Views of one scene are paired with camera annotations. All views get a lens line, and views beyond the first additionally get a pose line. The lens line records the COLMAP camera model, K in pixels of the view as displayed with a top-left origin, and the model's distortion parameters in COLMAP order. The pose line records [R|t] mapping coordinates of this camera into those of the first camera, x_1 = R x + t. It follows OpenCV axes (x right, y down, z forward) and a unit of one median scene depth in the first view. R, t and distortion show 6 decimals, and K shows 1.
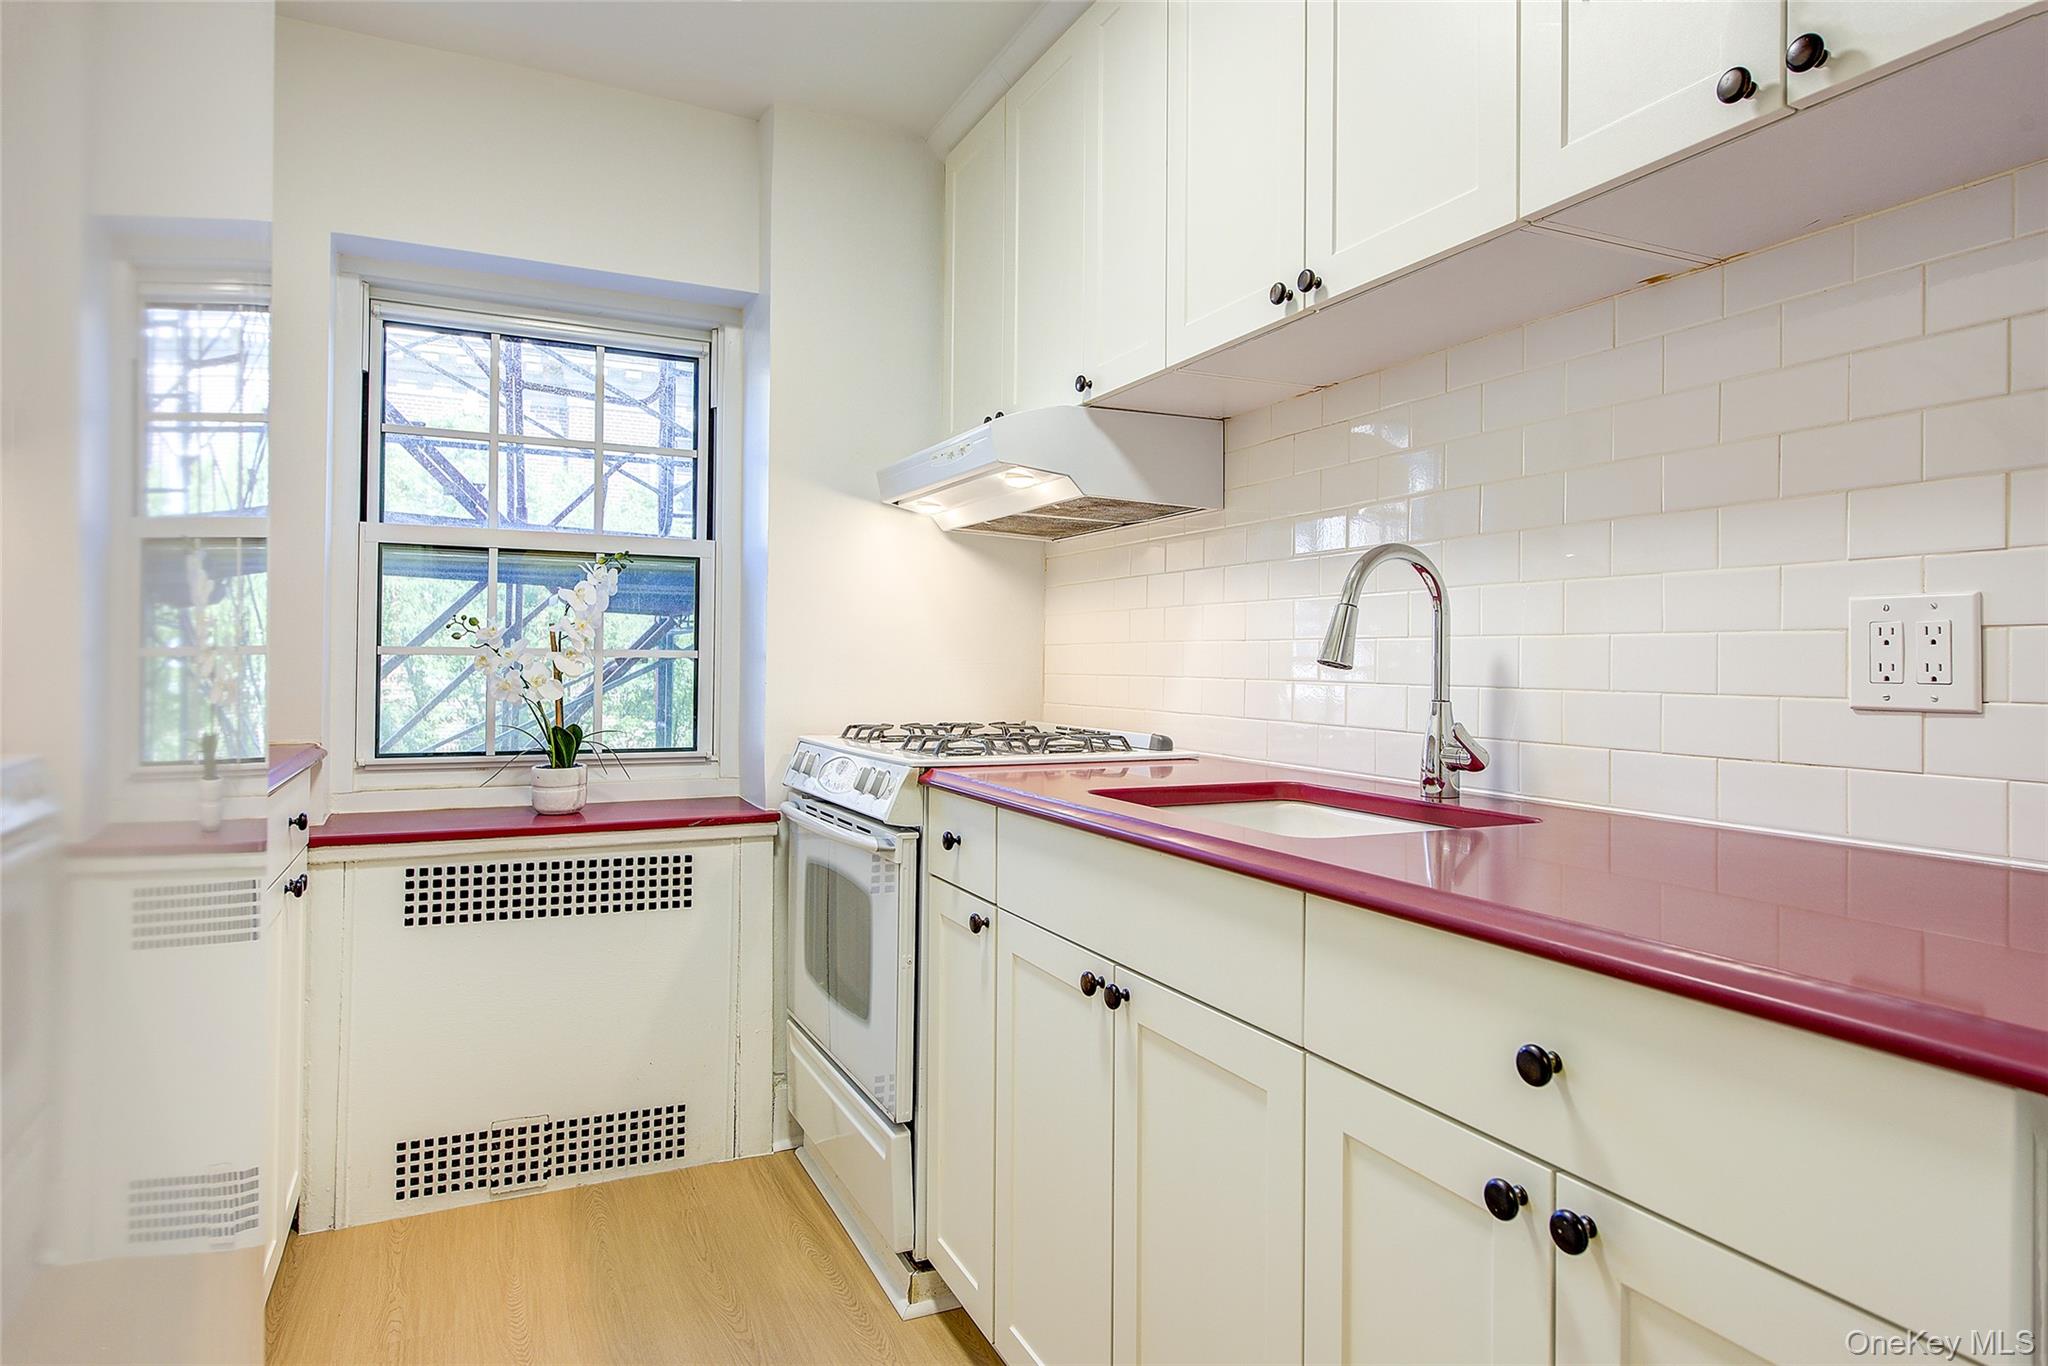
lens RADIAL K [[1202.5, 0, 1030.0], [0, 1202.5, 657.7], [0, 0, 1]] dist [0.001933, -0.002904]
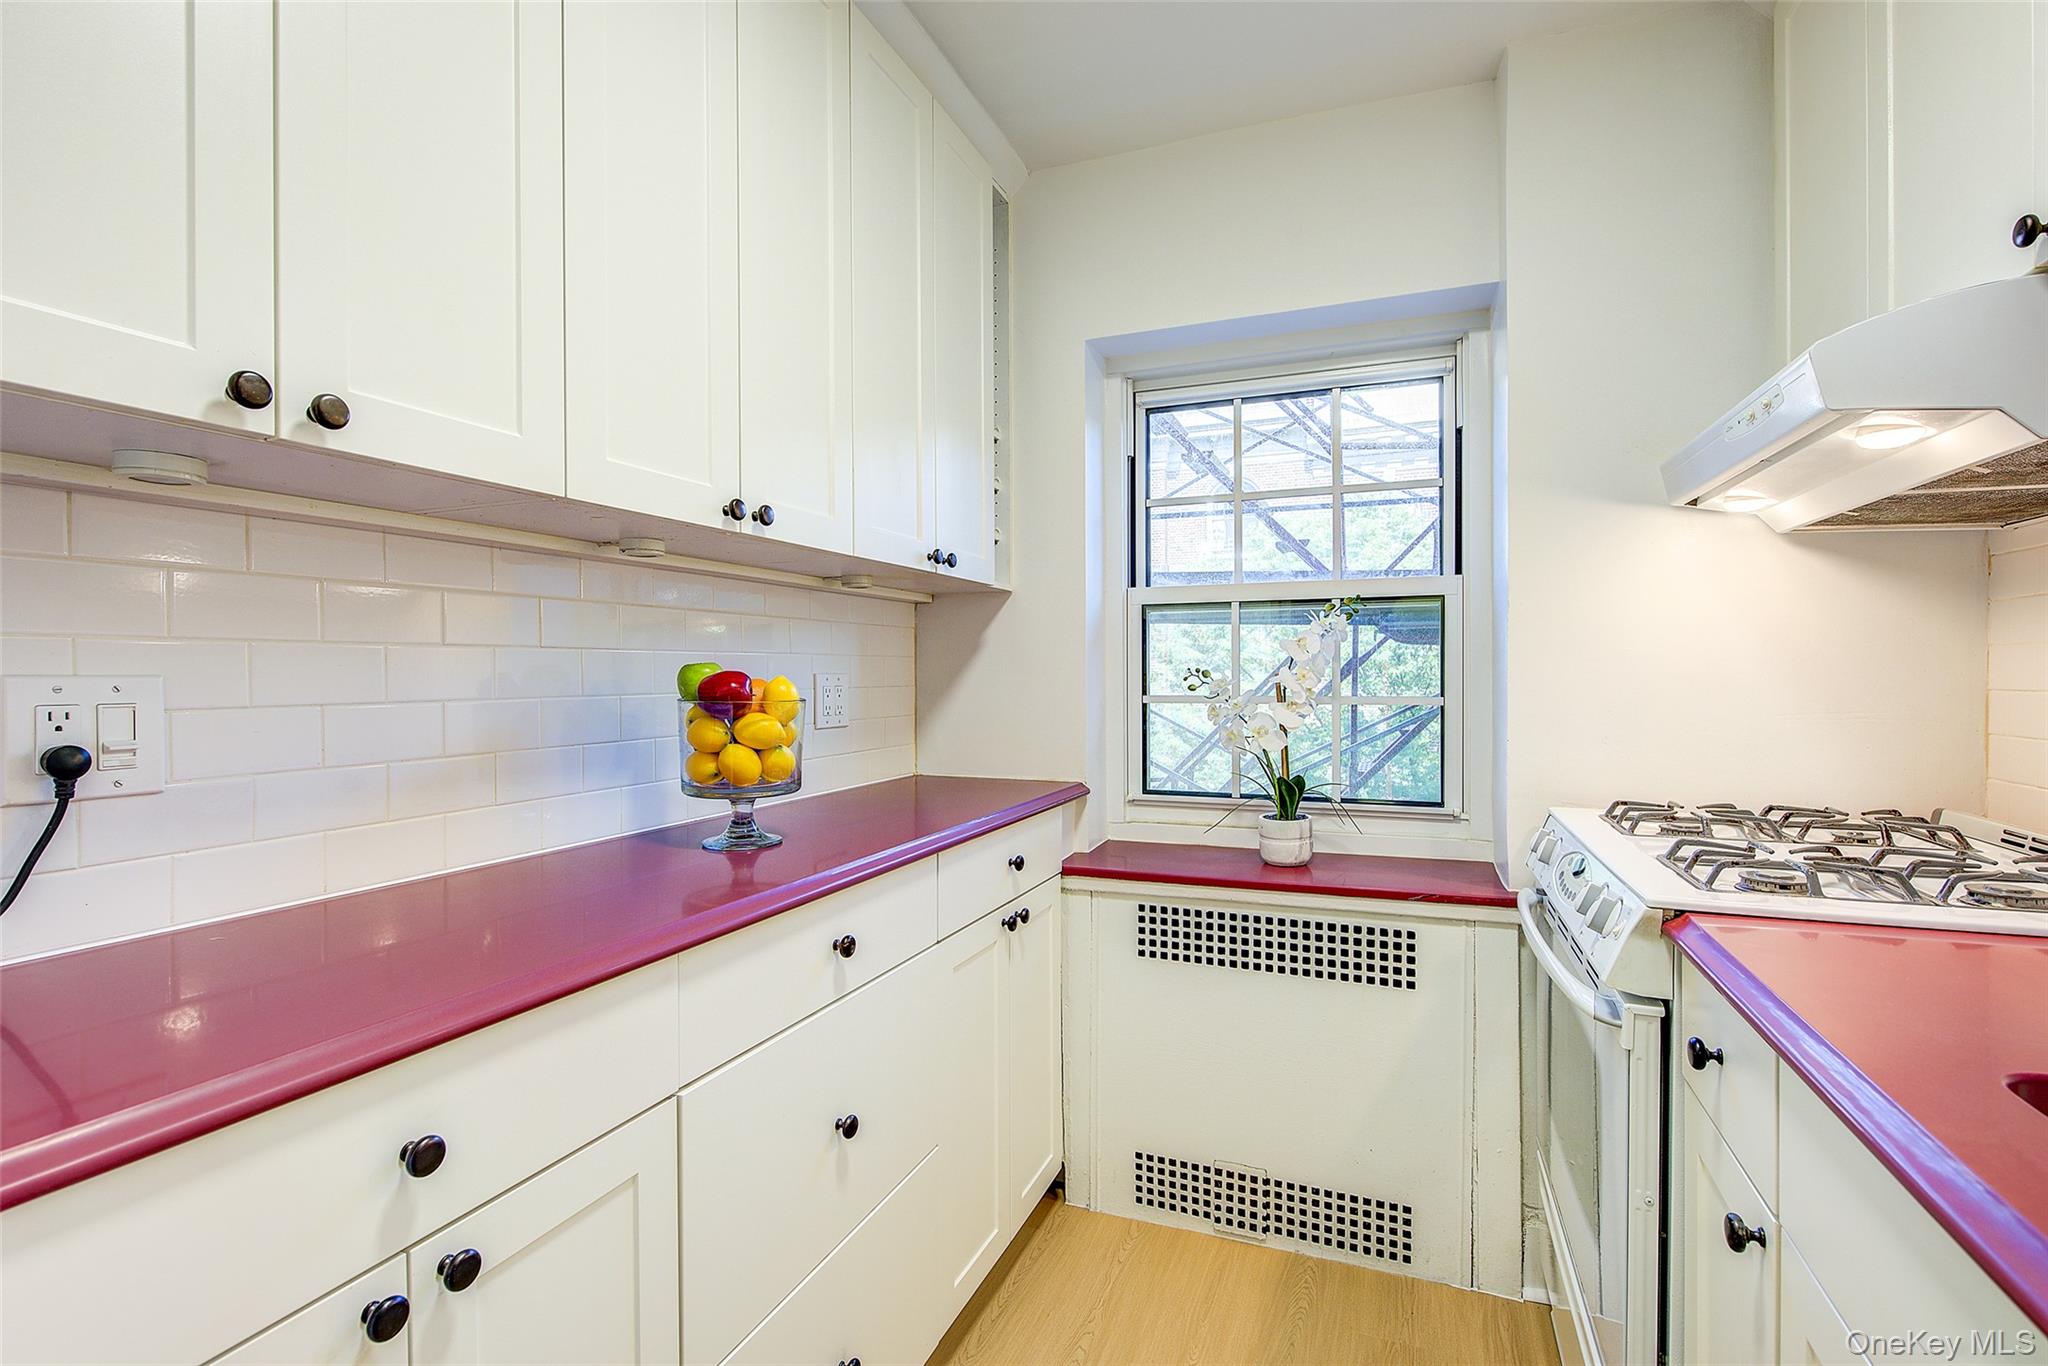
lens RADIAL K [[936.0, 0, 1024.5], [0, 936.0, 680.6], [0, 0, 1]] dist [0.000908, -0.003831]
pose [[0.674749, -0.007375, -0.738010, 0.038547], [0.017140, 0.999837, 0.005679, -0.032027], [0.737848, -0.016482, 0.674766, 0.329560]]
